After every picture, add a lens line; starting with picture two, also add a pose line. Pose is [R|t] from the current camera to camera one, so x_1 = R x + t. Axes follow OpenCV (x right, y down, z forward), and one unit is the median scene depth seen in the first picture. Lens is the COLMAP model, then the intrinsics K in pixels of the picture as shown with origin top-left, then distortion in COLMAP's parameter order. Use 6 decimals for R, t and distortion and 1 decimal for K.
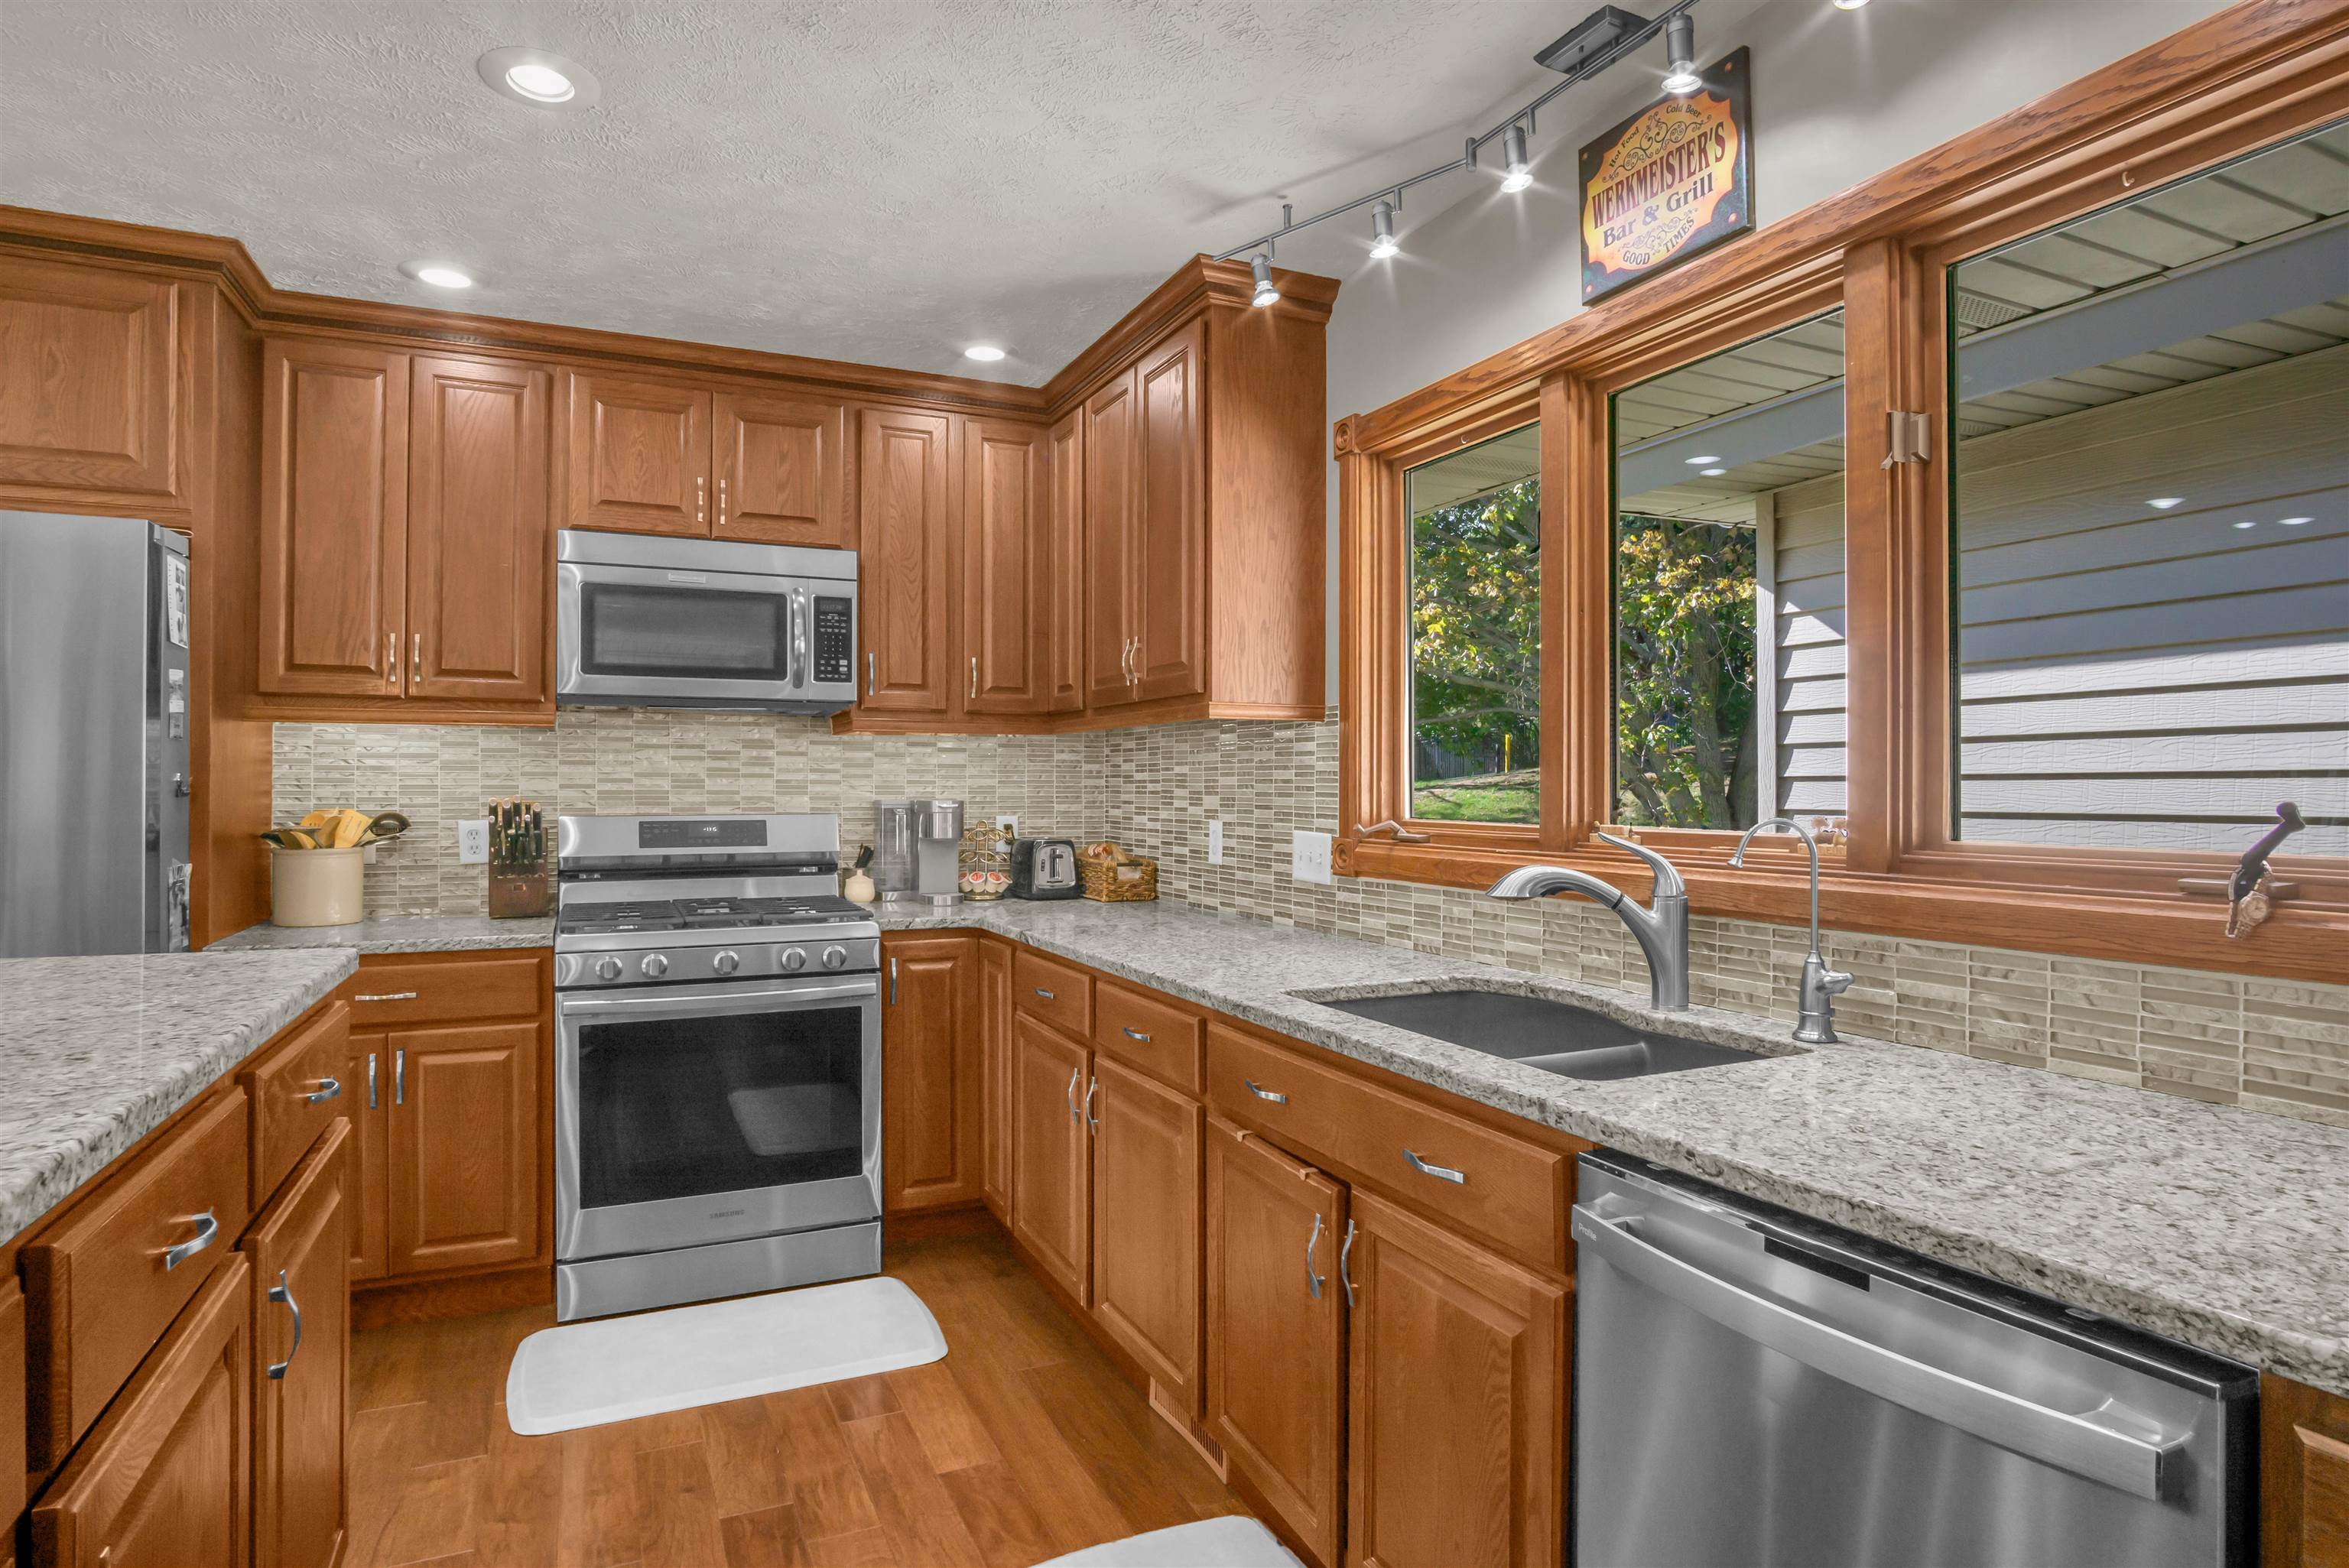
lens RADIAL K [[1279.3, 0, 1171.2], [0, 1279.3, 792.2], [0, 0, 1]] dist [-0.024661, 0.001921]
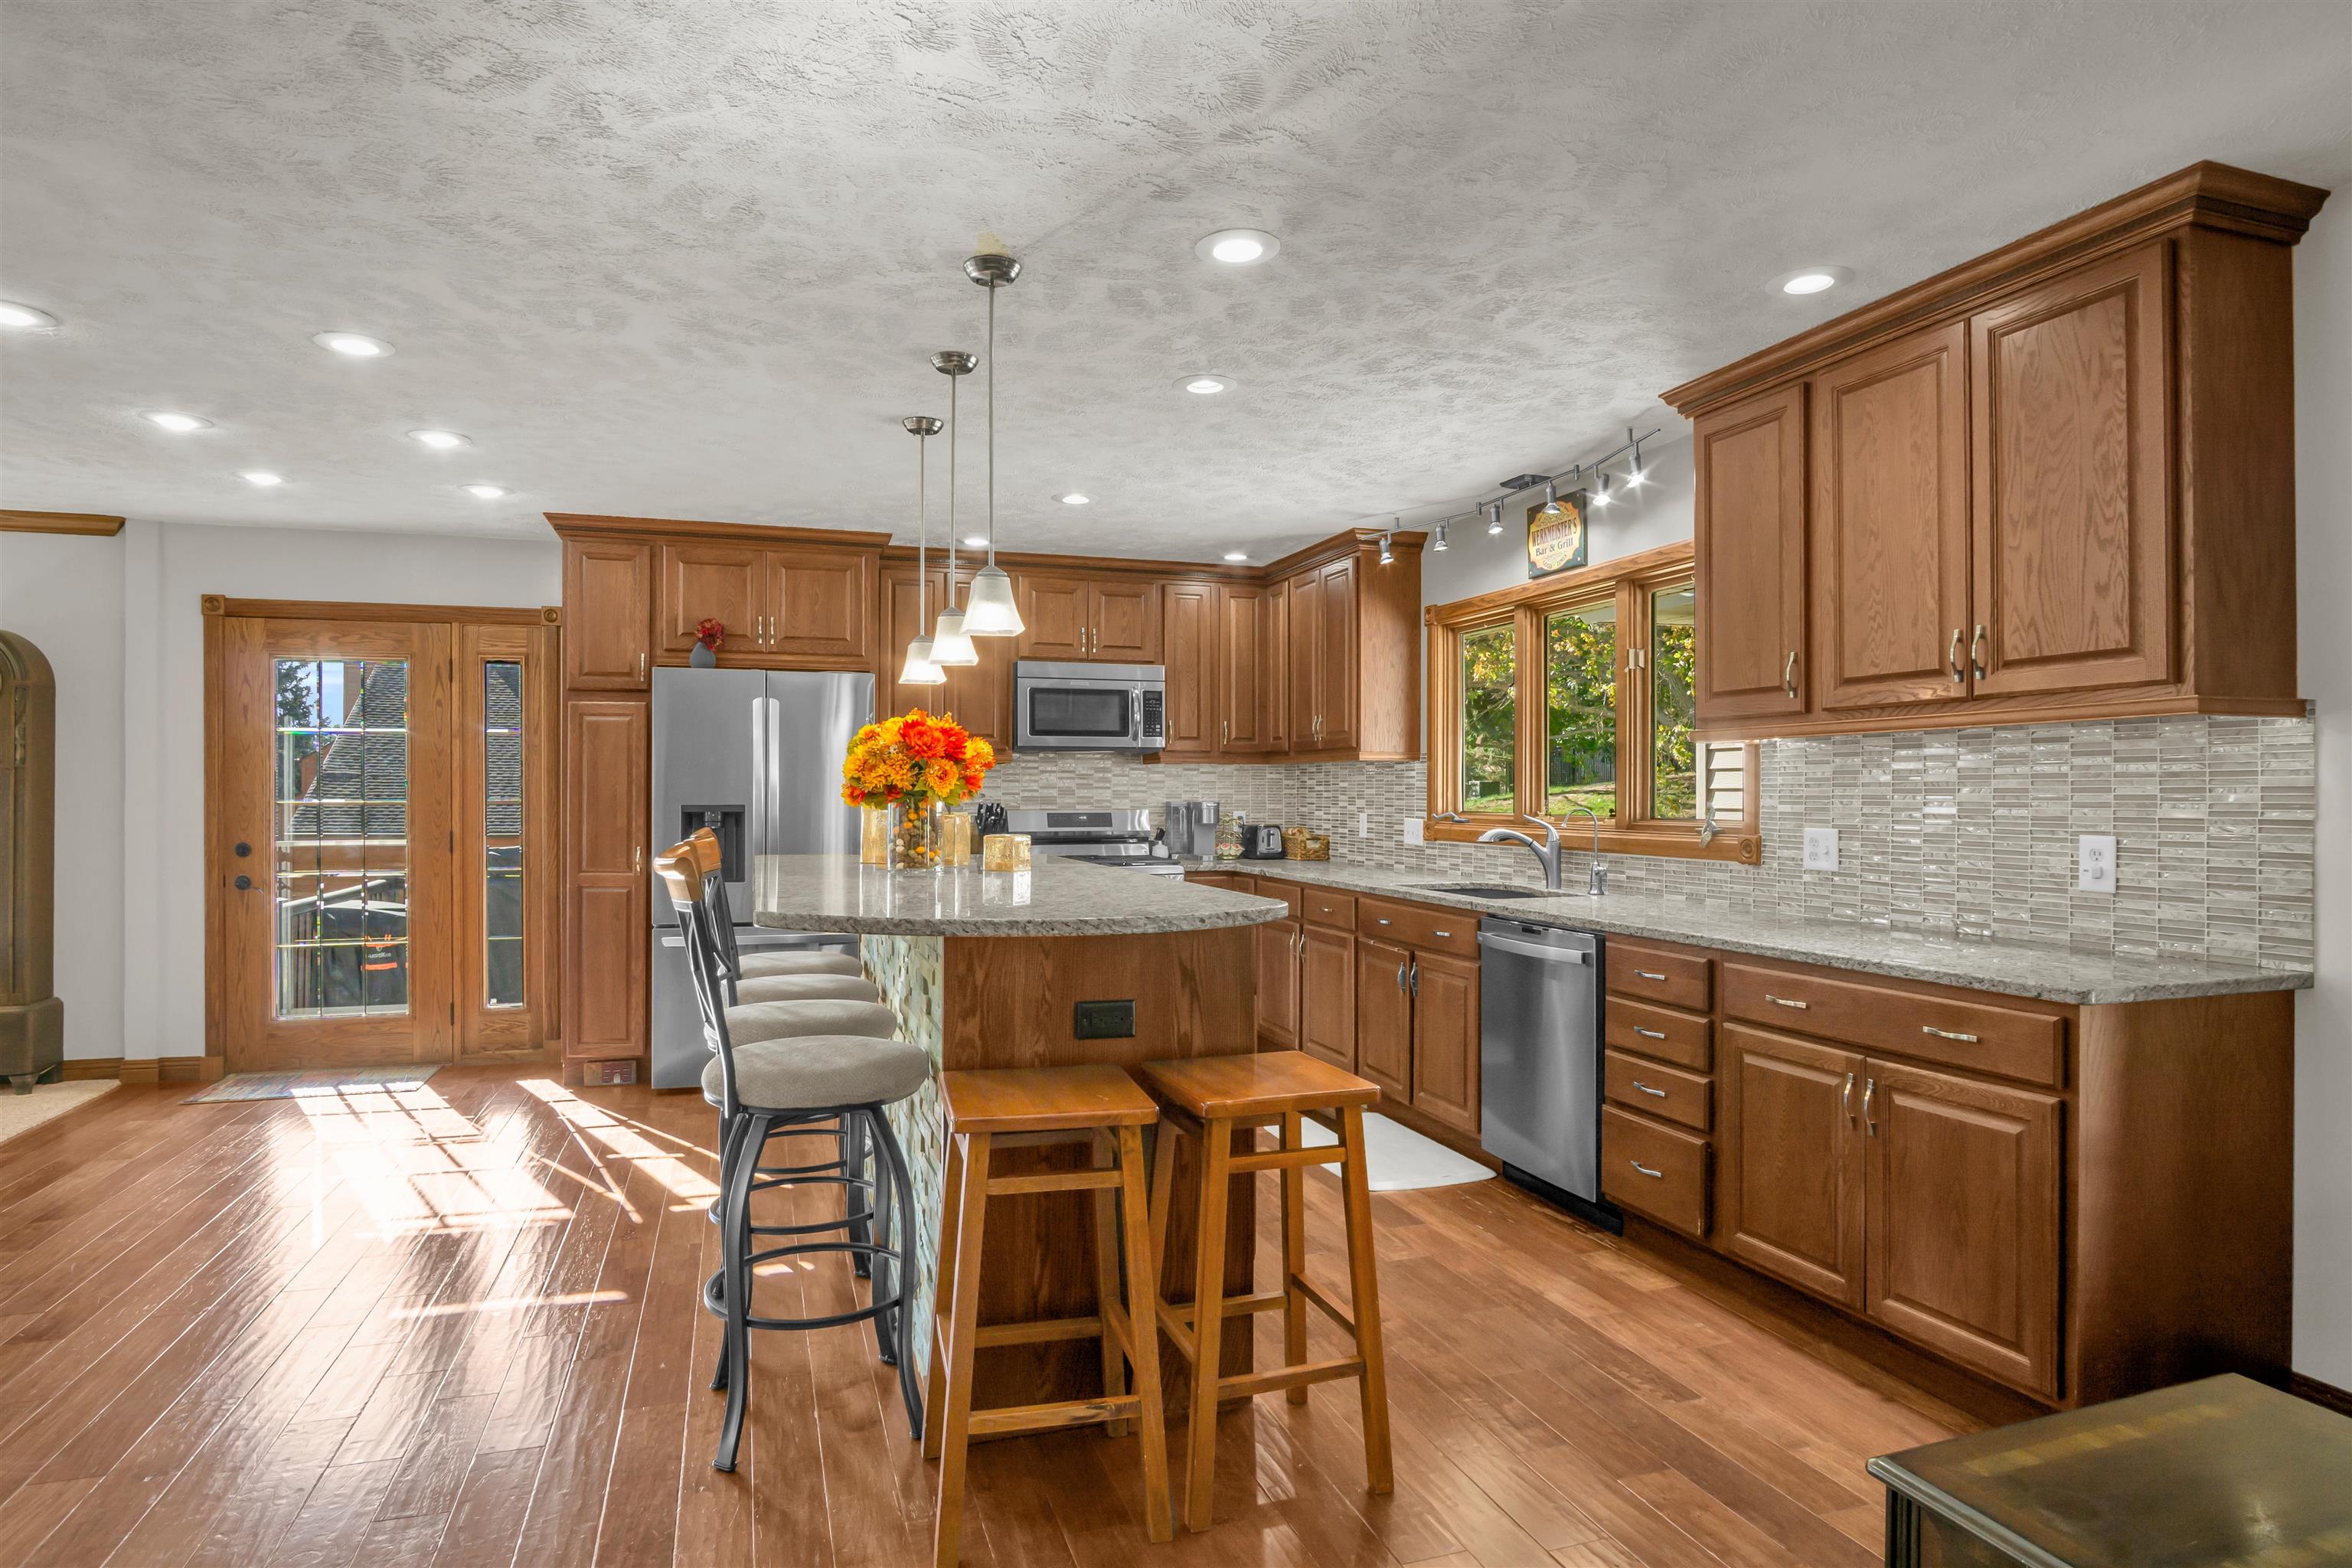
lens RADIAL K [[1281.1, 0, 1172.7], [0, 1281.1, 792.2], [0, 0, 1]] dist [-0.024661, 0.001921]
pose [[0.993223, 0.000860, -0.116220, -0.022340], [-0.001219, 0.999995, -0.003017, -0.001796], [0.116217, 0.003138, 0.993219, -0.830164]]
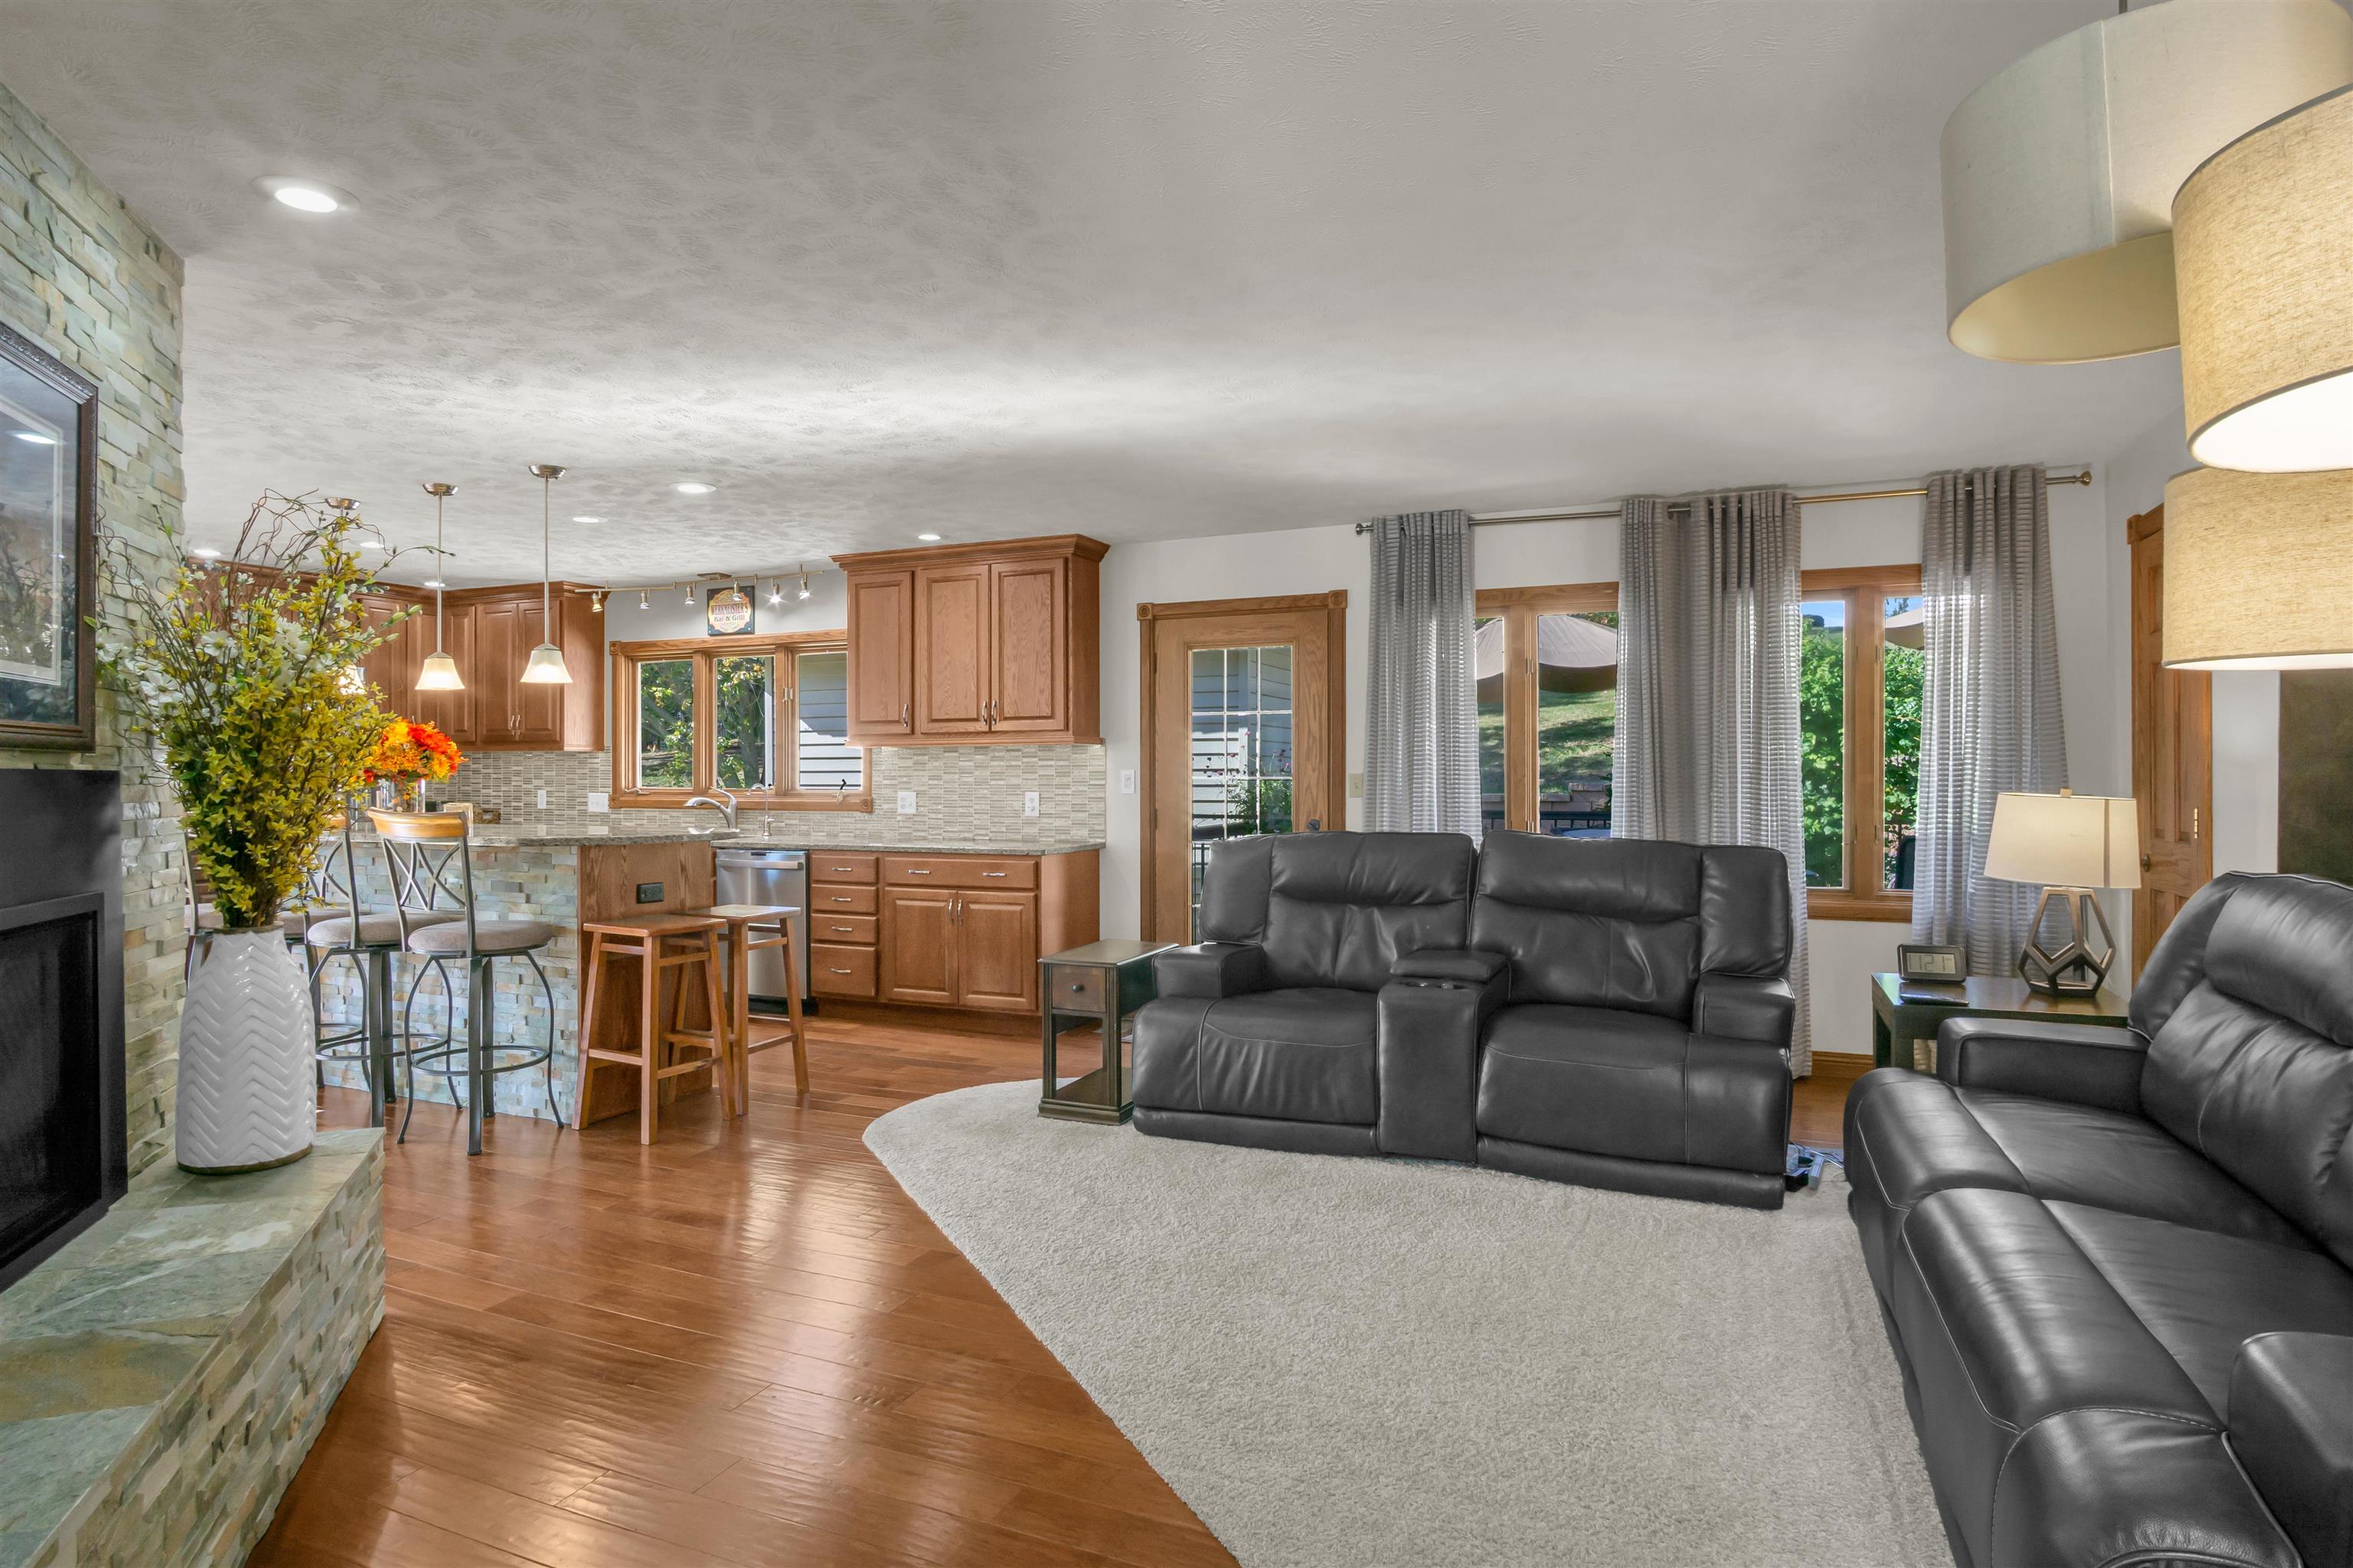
lens RADIAL K [[1235.5, 0, 1176.5], [0, 1235.5, 784.0], [0, 0, 1]] dist [-0.032639, 0.000254]
pose [[0.747954, -0.006036, 0.663723, -0.597491], [0.002688, 0.999978, 0.006065, 0.000141], [-0.663745, -0.002752, 0.747954, -1.485724]]
